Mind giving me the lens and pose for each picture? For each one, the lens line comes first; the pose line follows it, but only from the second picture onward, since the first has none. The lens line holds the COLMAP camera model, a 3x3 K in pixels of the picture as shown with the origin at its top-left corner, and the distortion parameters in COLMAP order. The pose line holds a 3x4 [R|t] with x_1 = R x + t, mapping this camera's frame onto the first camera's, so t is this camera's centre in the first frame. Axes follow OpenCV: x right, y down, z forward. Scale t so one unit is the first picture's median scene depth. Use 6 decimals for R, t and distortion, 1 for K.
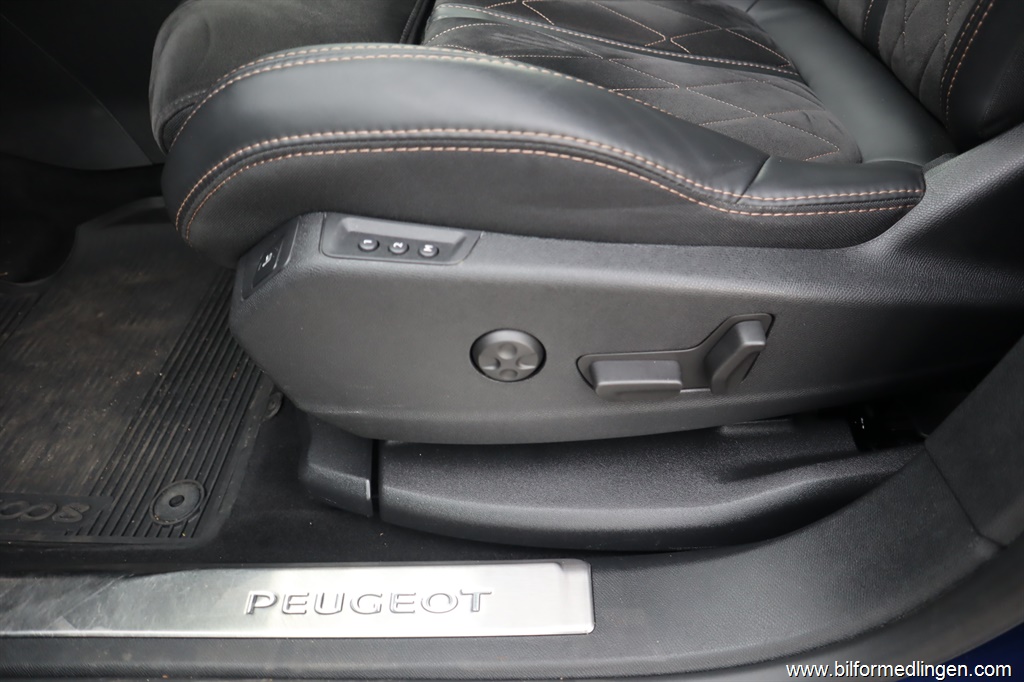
lens RADIAL K [[704.5, 0, 512.0], [0, 704.5, 341.0], [0, 0, 1]] dist [-0.102677, 0.052251]
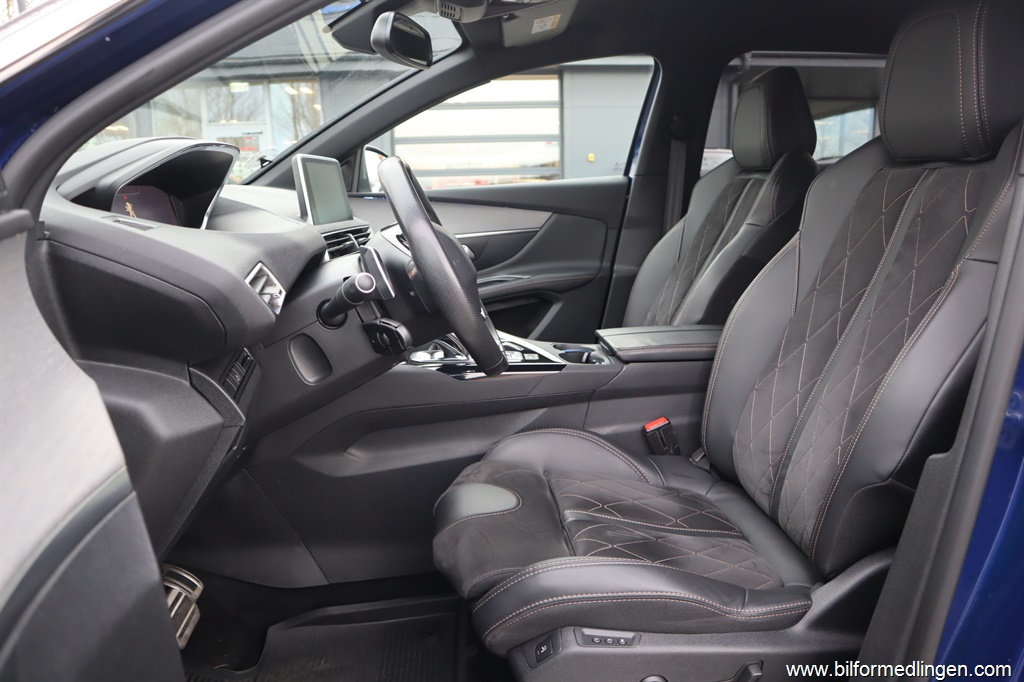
lens RADIAL K [[704.5, 0, 512.0], [0, 704.5, 341.0], [0, 0, 1]] dist [-0.102677, 0.052251]
pose [[0.993600, 0.004783, 0.112857, -0.753524], [0.052320, 0.865986, -0.497323, 0.133450], [-0.100112, 0.500045, 0.860194, -1.488325]]
